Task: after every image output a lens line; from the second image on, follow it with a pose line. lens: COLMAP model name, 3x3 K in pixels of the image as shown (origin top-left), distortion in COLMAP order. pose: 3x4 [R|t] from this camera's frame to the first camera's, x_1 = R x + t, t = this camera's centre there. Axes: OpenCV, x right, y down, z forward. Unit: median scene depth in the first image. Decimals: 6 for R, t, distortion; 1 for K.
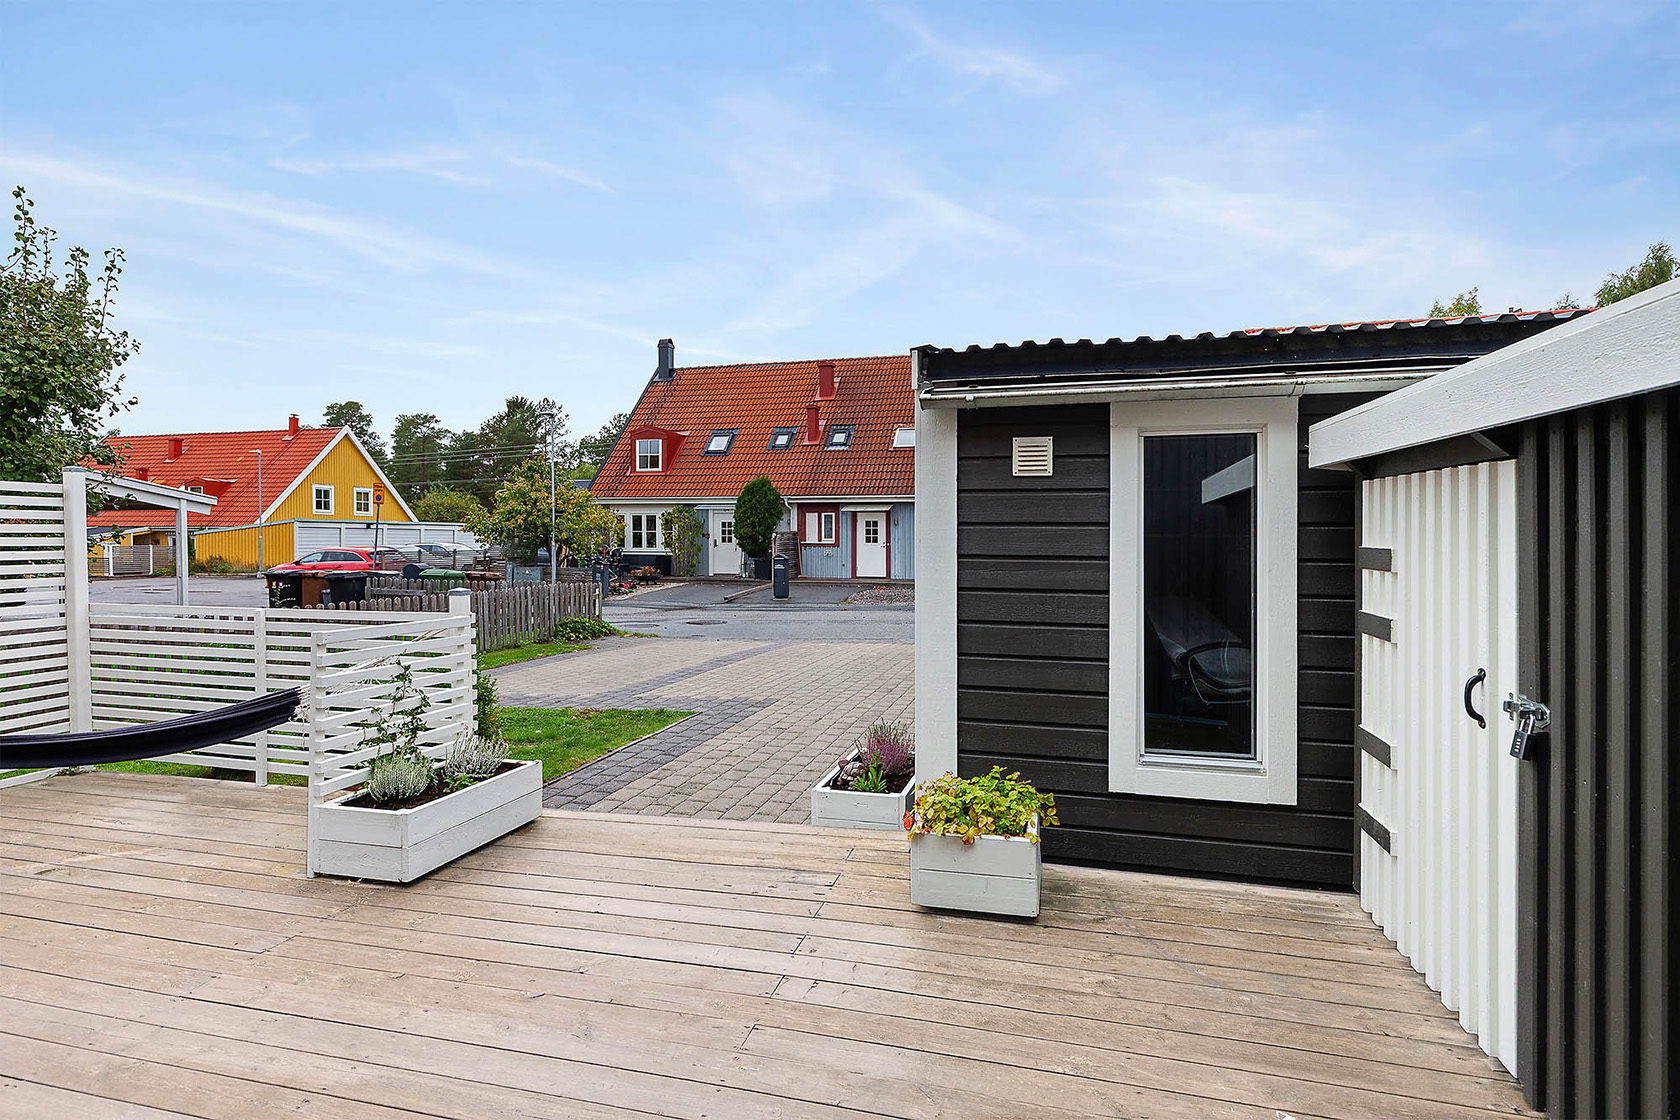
lens RADIAL K [[866.4, 0, 841.2], [0, 866.4, 536.1], [0, 0, 1]] dist [-0.003940, -0.001051]
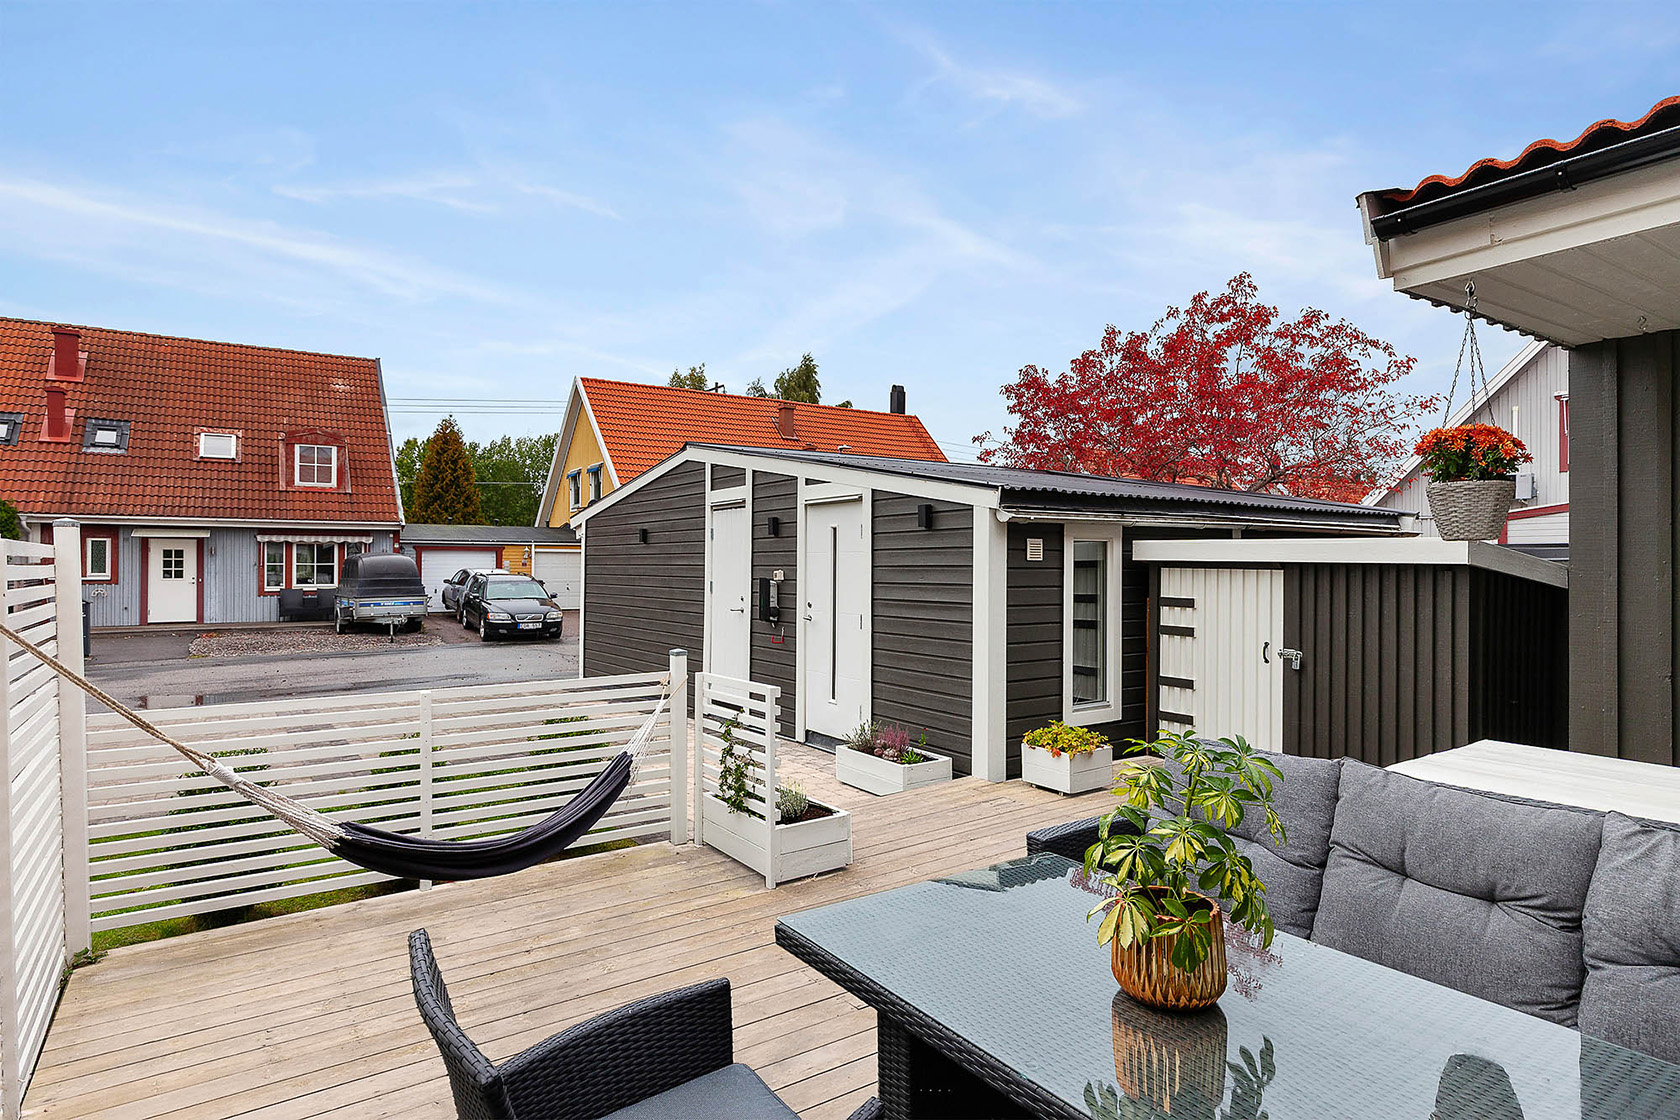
lens RADIAL K [[912.6, 0, 840.0], [0, 912.6, 560.0], [0, 0, 1]] dist [0.005164, 0.001054]
pose [[0.640738, 0.001706, 0.767758, -0.217752], [-0.002755, 0.999996, 0.000078, -0.010197], [-0.767755, -0.002165, 0.640740, 0.013334]]
